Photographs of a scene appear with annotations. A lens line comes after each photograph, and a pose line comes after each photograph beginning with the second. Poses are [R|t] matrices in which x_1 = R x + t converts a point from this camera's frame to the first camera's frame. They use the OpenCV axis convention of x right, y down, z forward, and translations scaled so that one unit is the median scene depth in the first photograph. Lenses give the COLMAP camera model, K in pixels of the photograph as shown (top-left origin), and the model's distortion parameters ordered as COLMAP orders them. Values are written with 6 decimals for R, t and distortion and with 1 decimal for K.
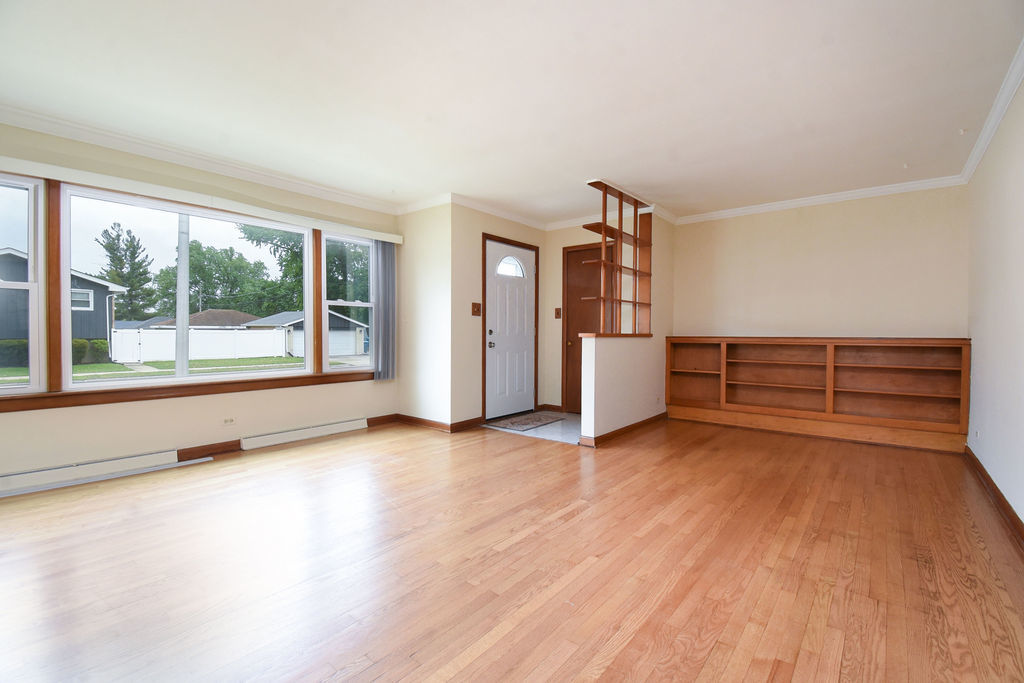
lens RADIAL K [[454.5, 0, 512.0], [0, 454.5, 341.5], [0, 0, 1]] dist [0.016760, -0.009751]
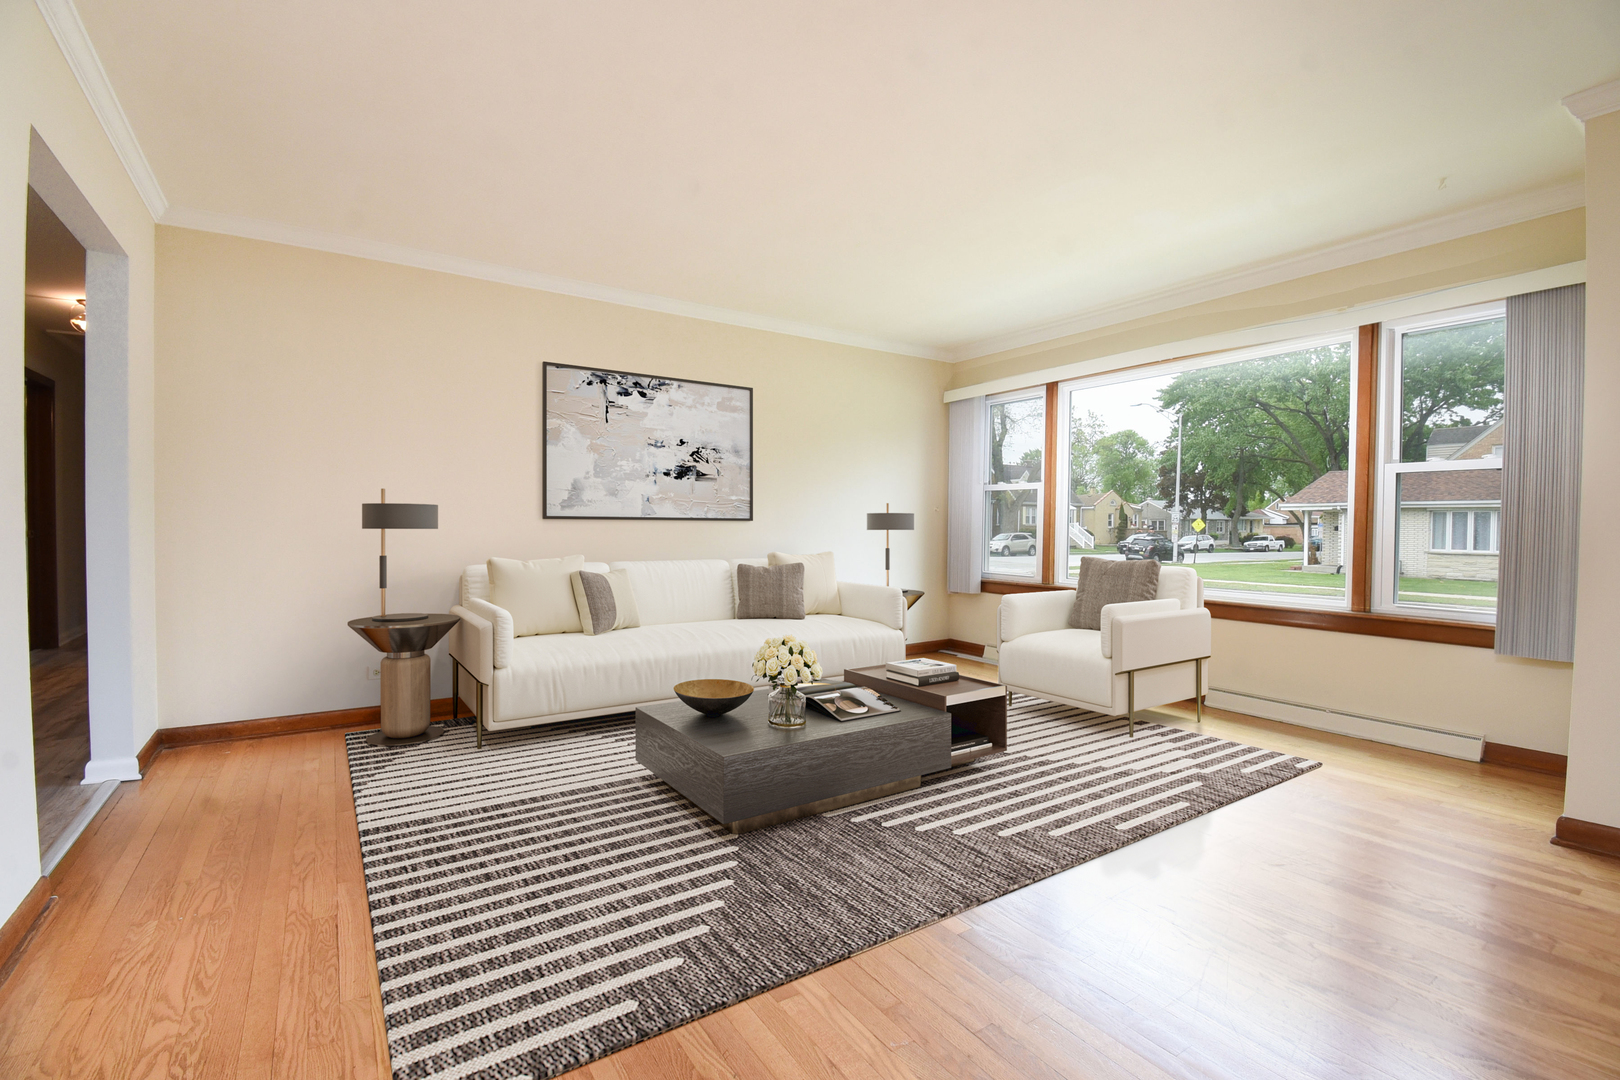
lens RADIAL K [[719.1, 0, 810.0], [0, 719.1, 540.0], [0, 0, 1]] dist [0.016760, -0.009751]
pose [[-0.289632, 0.011907, -0.957064, 0.507178], [-0.033839, 0.999170, 0.022671, -0.005501], [0.956540, 0.038953, -0.288988, 0.642779]]
